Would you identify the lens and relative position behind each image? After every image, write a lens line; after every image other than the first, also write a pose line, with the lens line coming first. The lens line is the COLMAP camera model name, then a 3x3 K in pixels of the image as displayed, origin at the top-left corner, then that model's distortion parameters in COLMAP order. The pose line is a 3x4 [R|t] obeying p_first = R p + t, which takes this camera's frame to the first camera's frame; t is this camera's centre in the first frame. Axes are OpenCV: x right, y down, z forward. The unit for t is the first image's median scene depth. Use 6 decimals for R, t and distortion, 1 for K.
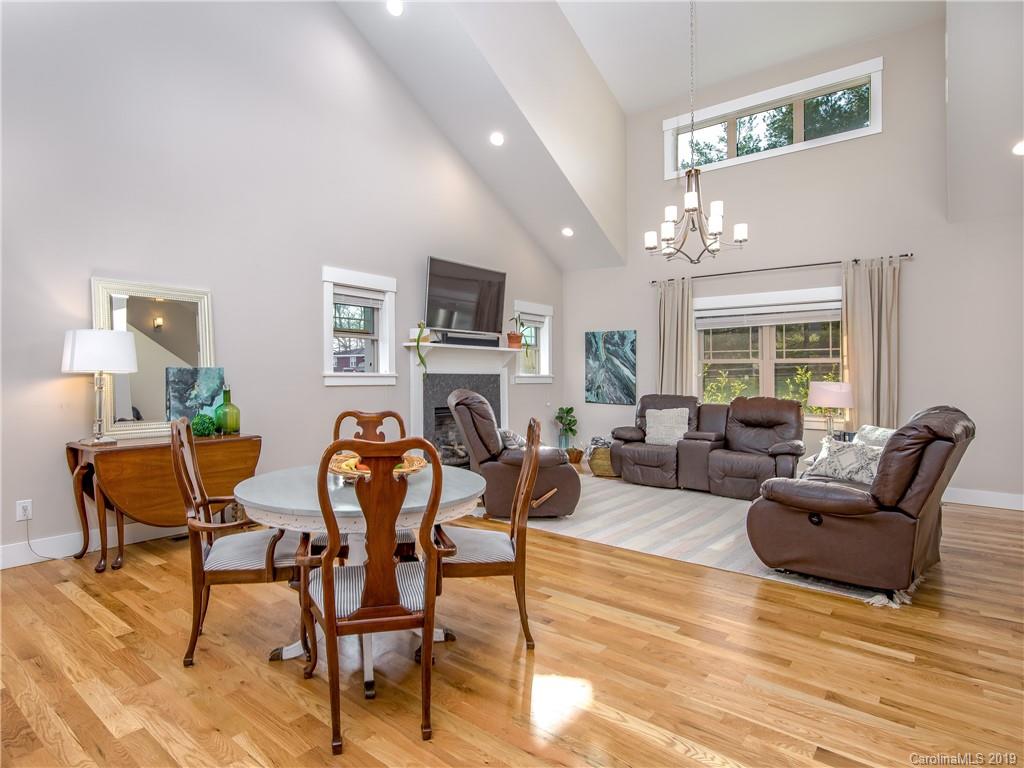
lens RADIAL K [[595.3, 0, 419.9], [0, 595.3, 347.1], [0, 0, 1]] dist [-0.001169, 0.000098]
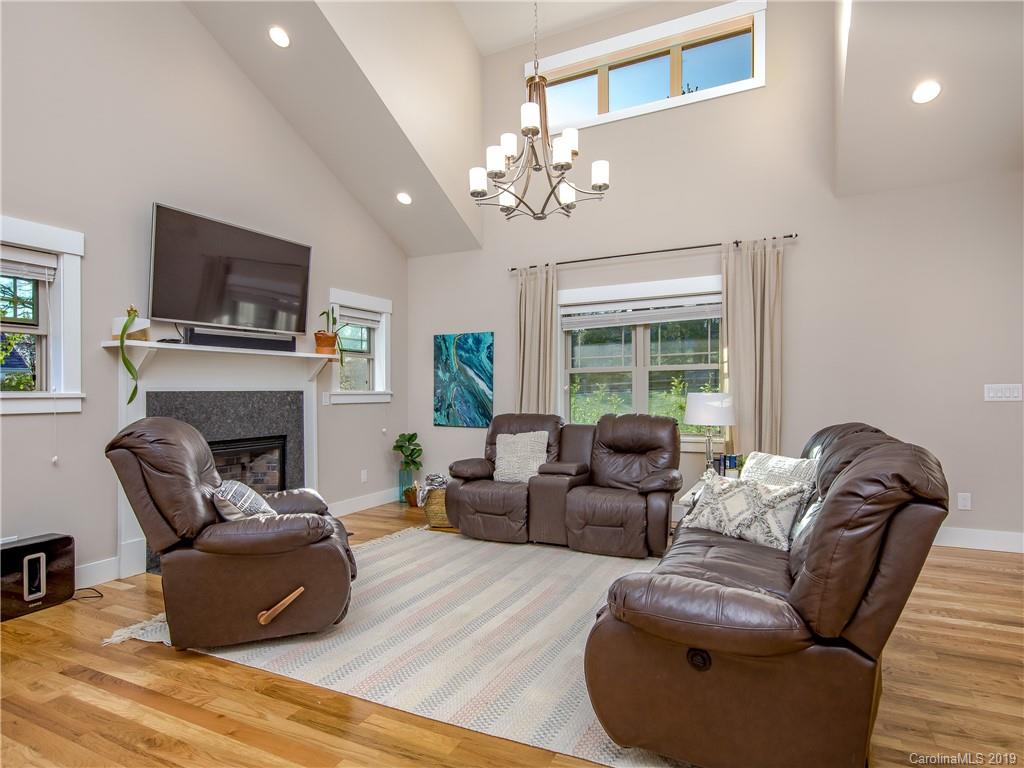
lens RADIAL K [[595.3, 0, 514.9], [0, 595.3, 385.3], [0, 0, 1]] dist [-0.001169, 0.000098]
pose [[0.954660, -0.014859, 0.297326, 0.194171], [0.004931, 0.999406, 0.034115, 0.018812], [-0.297656, -0.031103, 0.954166, 0.301849]]
